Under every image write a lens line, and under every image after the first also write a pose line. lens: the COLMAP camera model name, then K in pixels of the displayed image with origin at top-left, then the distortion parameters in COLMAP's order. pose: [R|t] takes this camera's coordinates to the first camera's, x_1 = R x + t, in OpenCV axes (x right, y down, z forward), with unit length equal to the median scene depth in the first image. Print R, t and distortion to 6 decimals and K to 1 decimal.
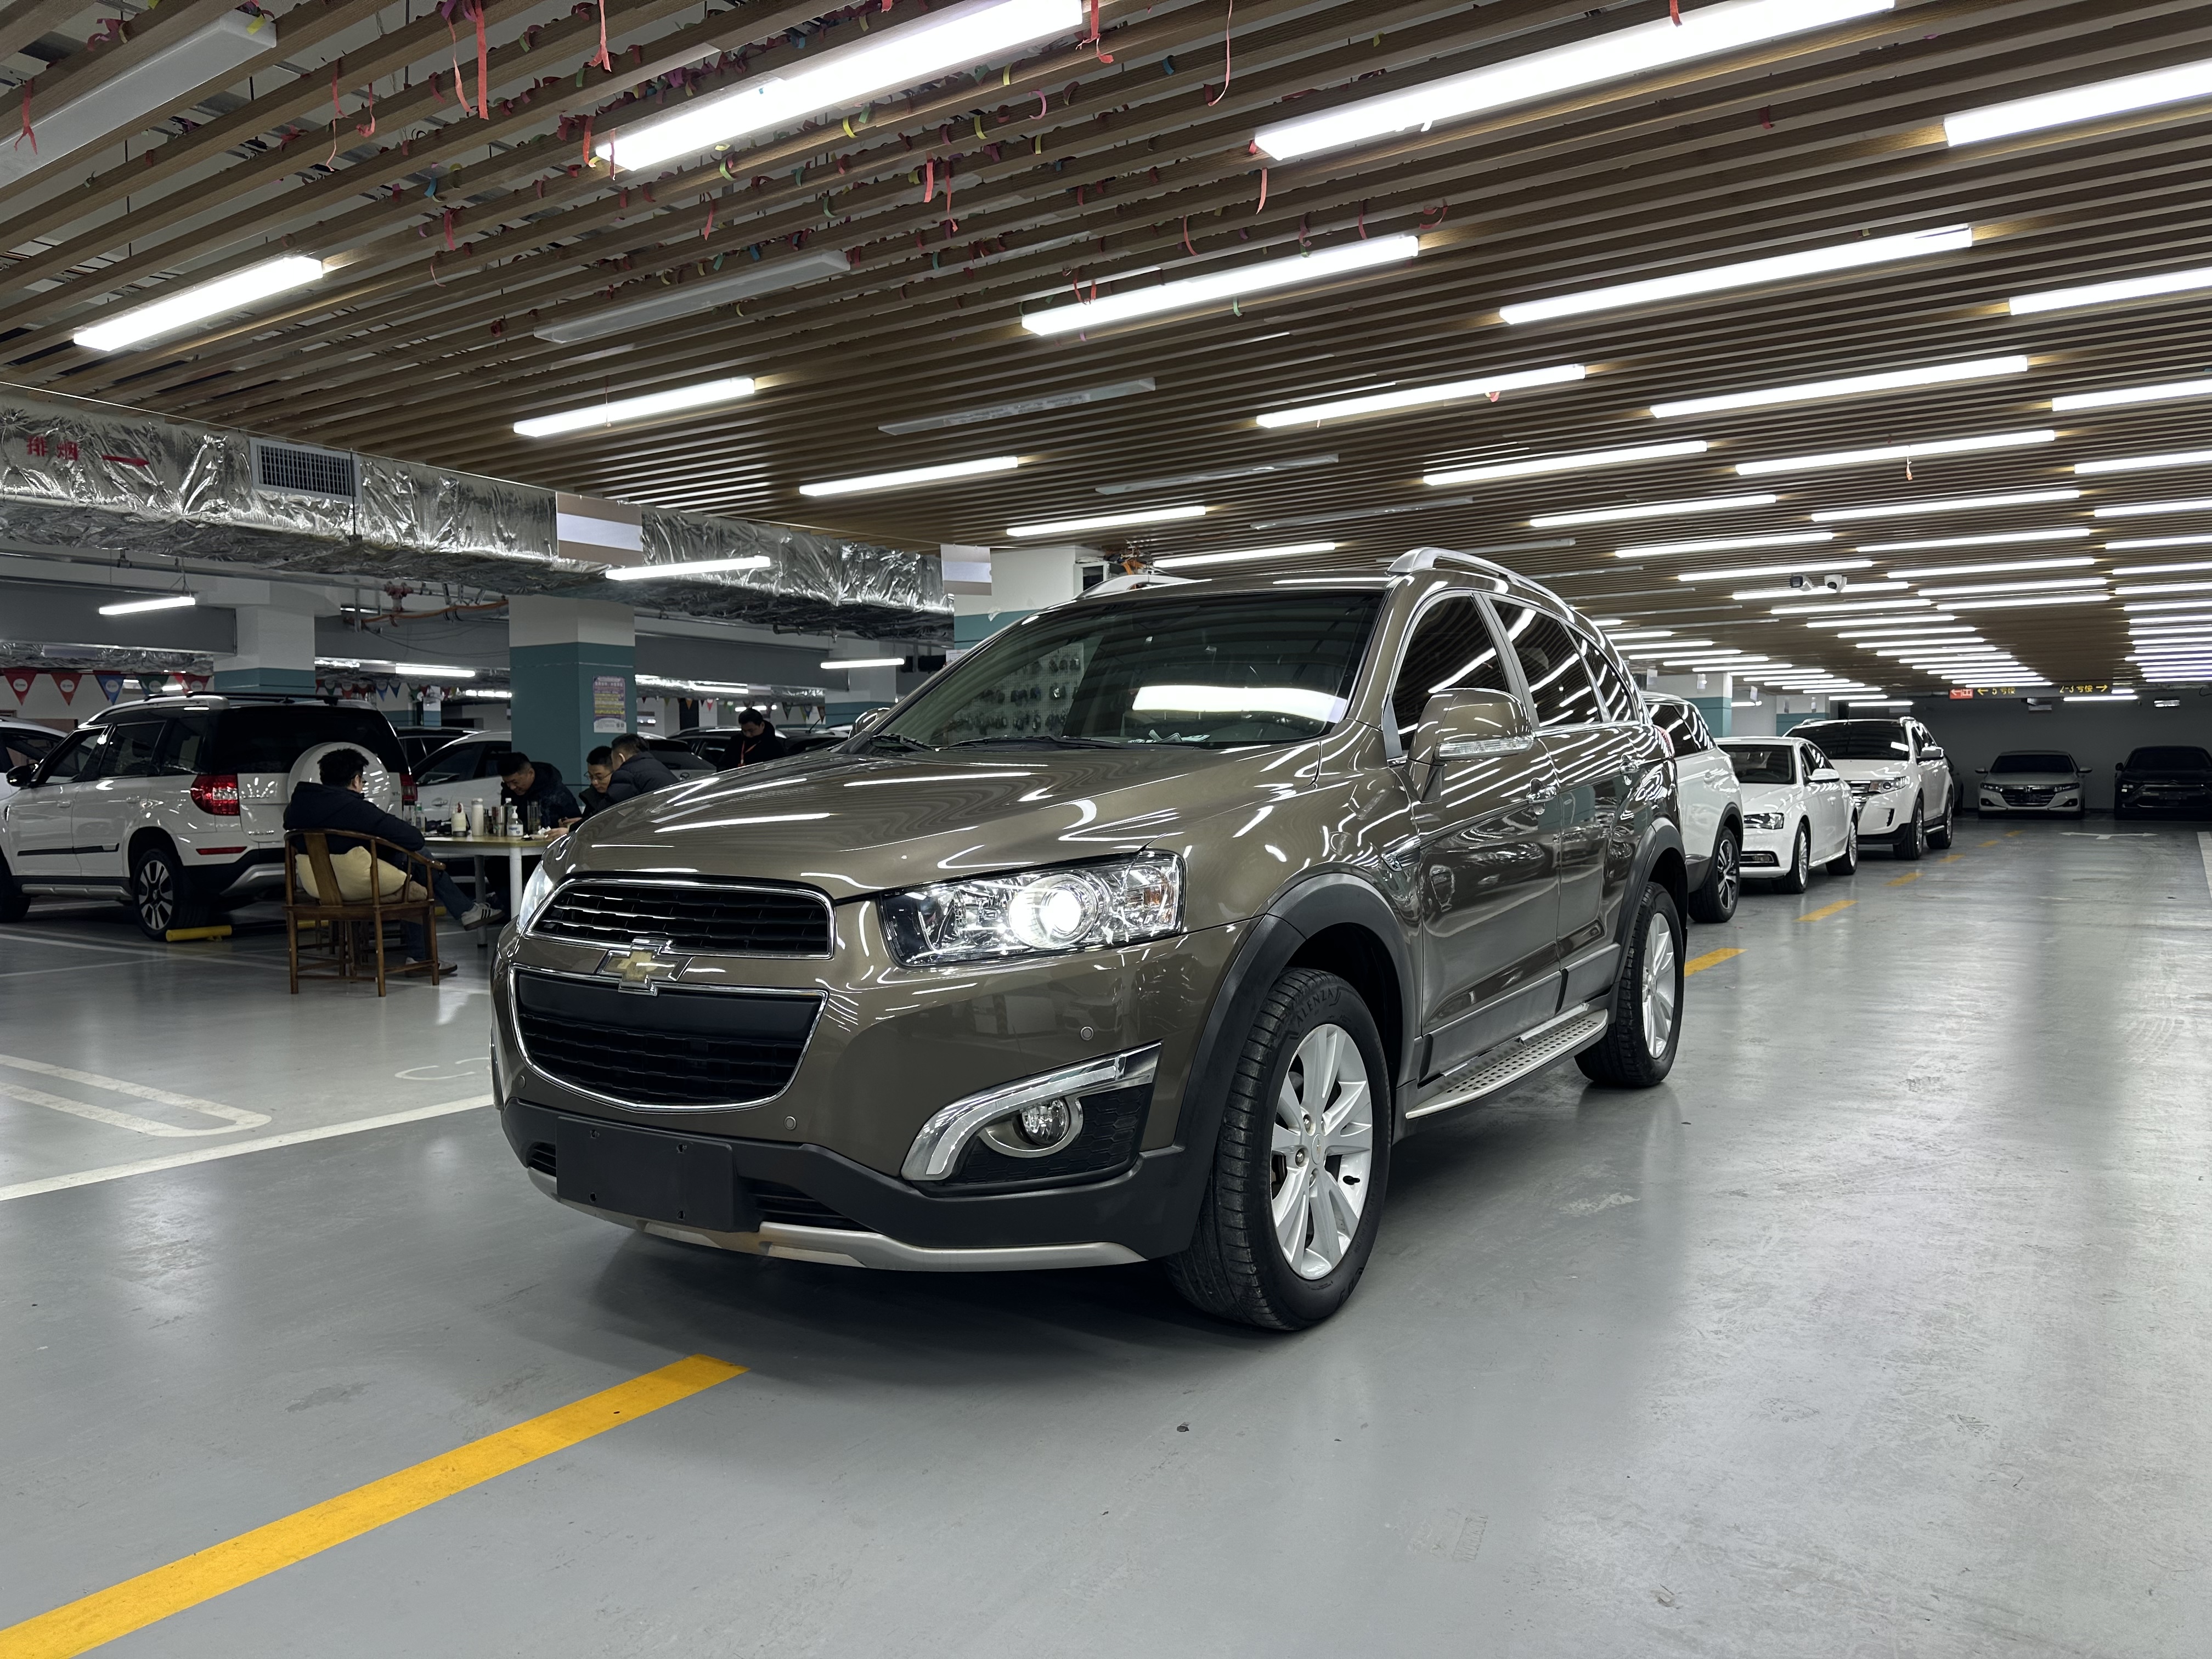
lens RADIAL K [[1532.8, 0, 1102.9], [0, 1532.8, 827.3], [0, 0, 1]] dist [0.113874, -0.165638]
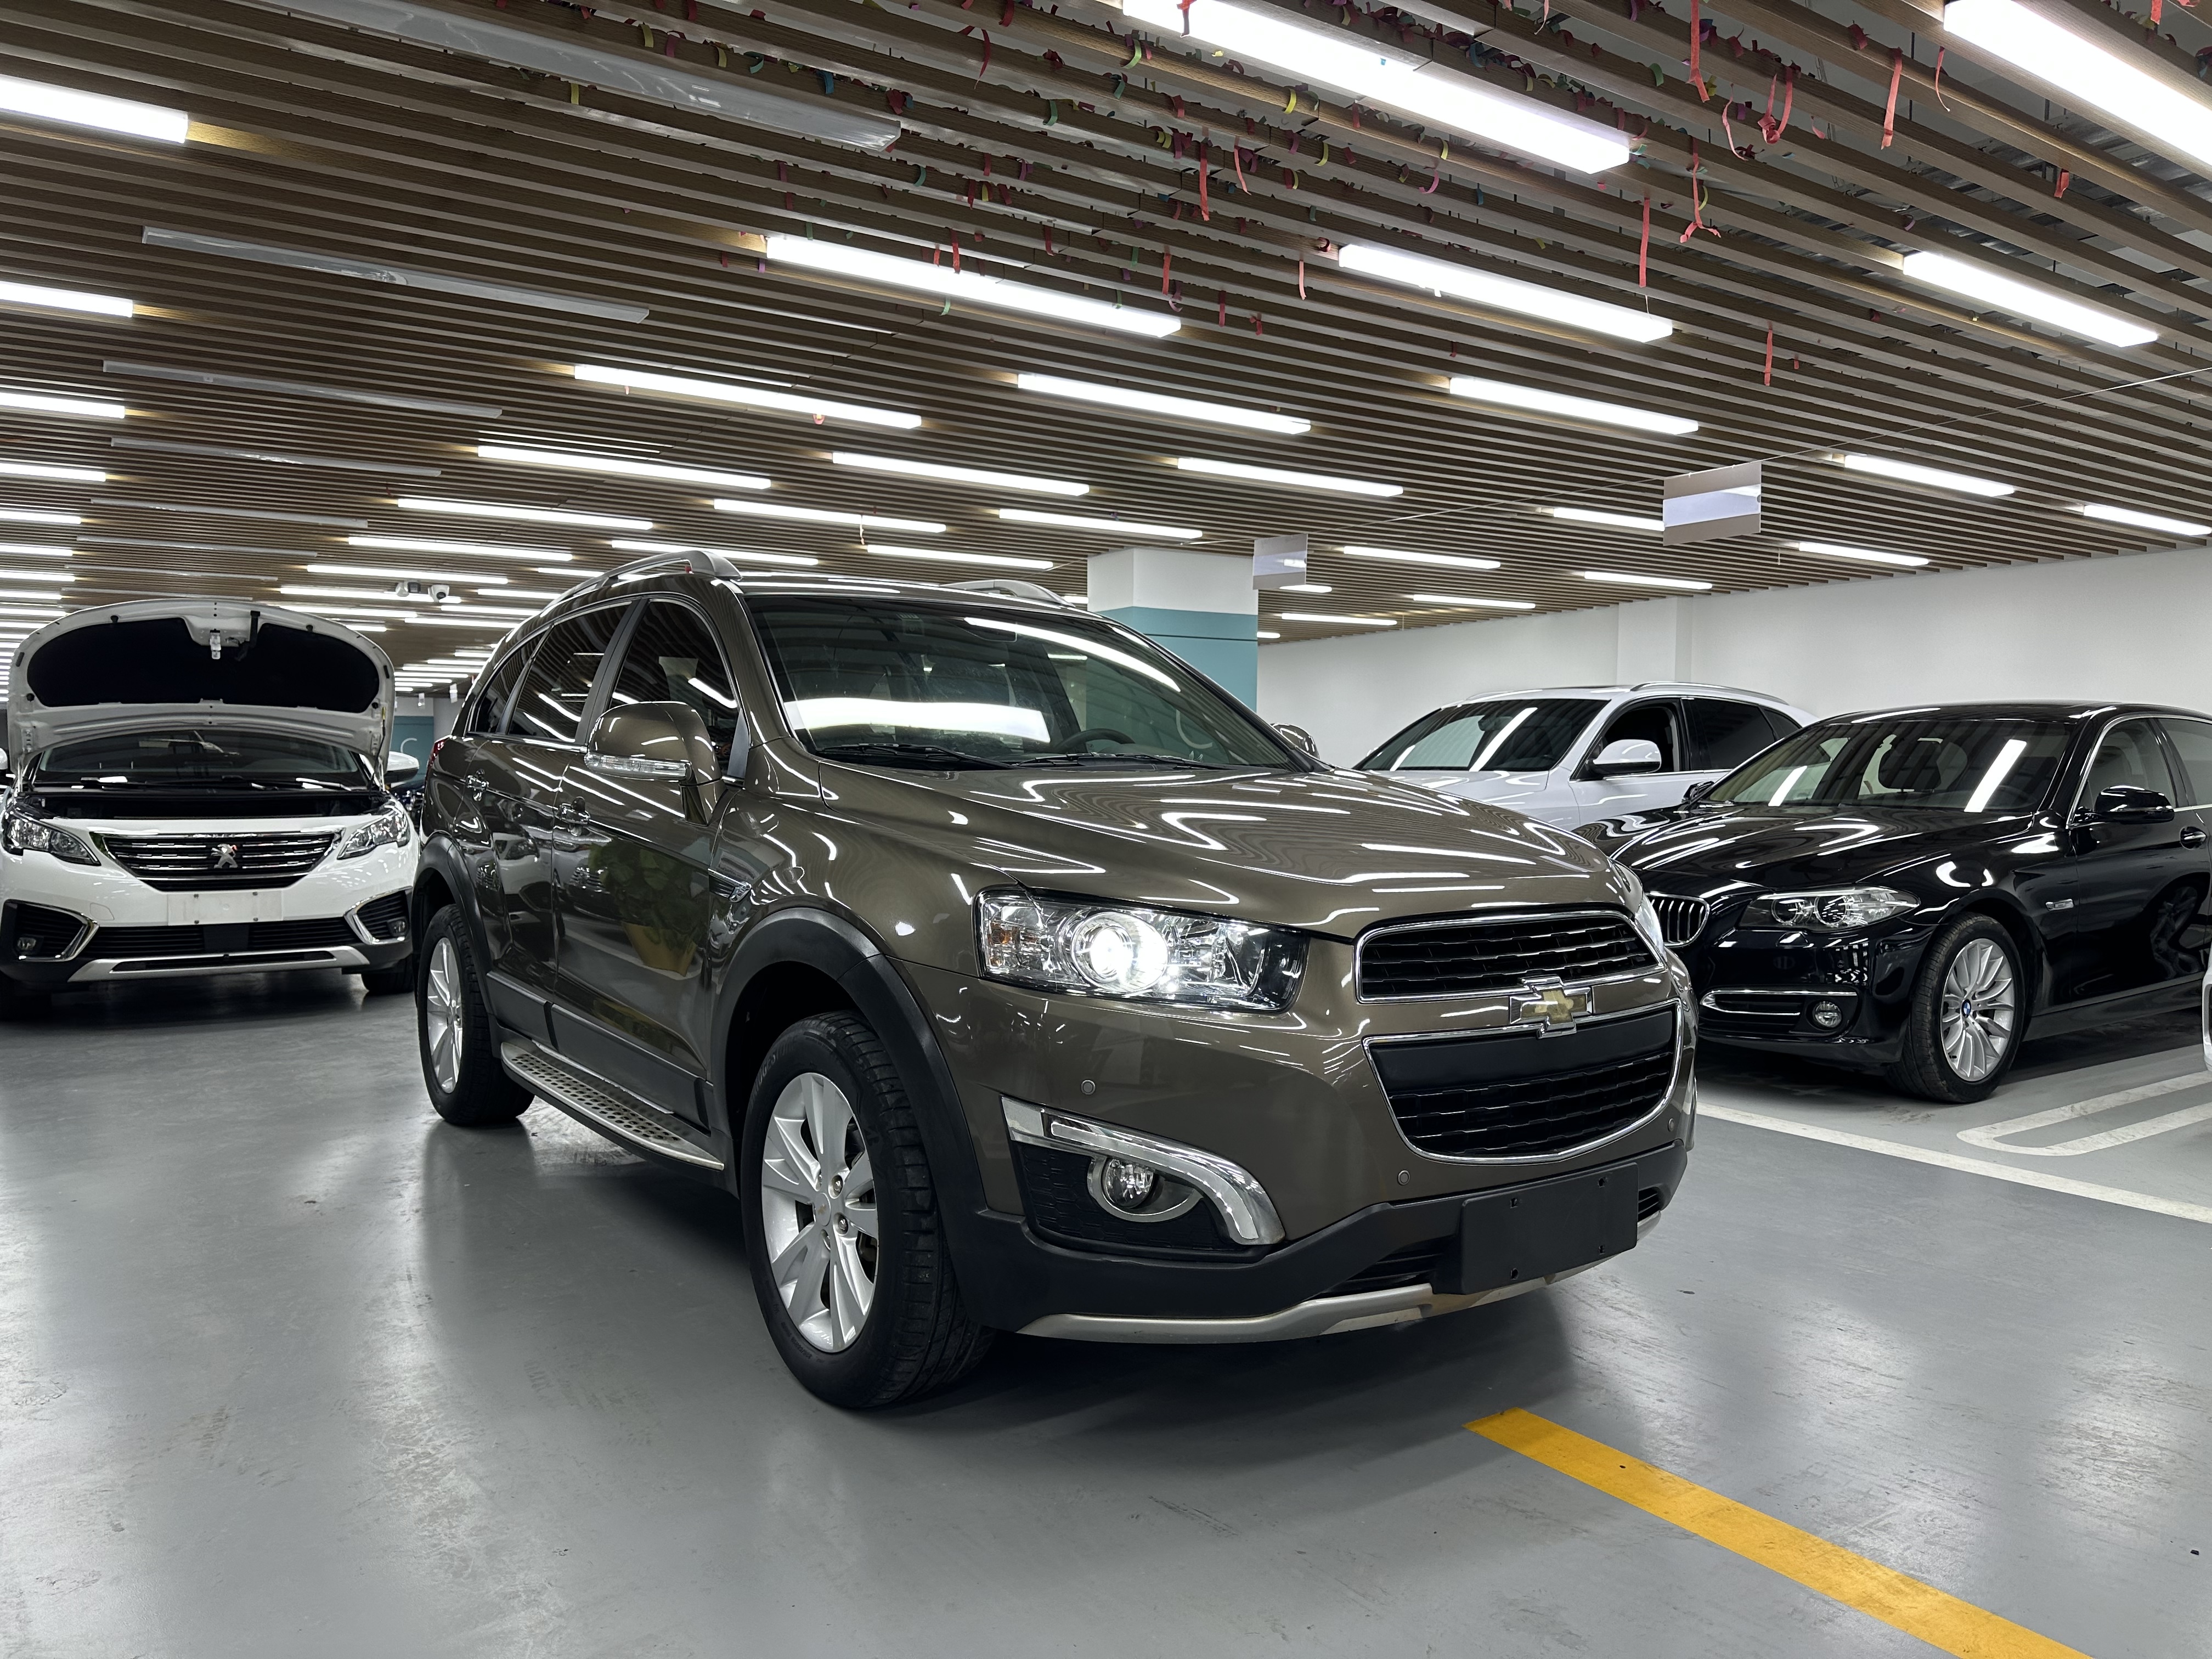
lens RADIAL K [[1556.1, 0, 1117.3], [0, 1556.1, 825.8], [0, 0, 1]] dist [0.008745, 0.005701]
pose [[0.364922, -0.027328, 0.930637, -1.098251], [0.031573, 0.999357, 0.016965, -0.037520], [-0.930503, 0.023192, 0.365550, 0.780104]]
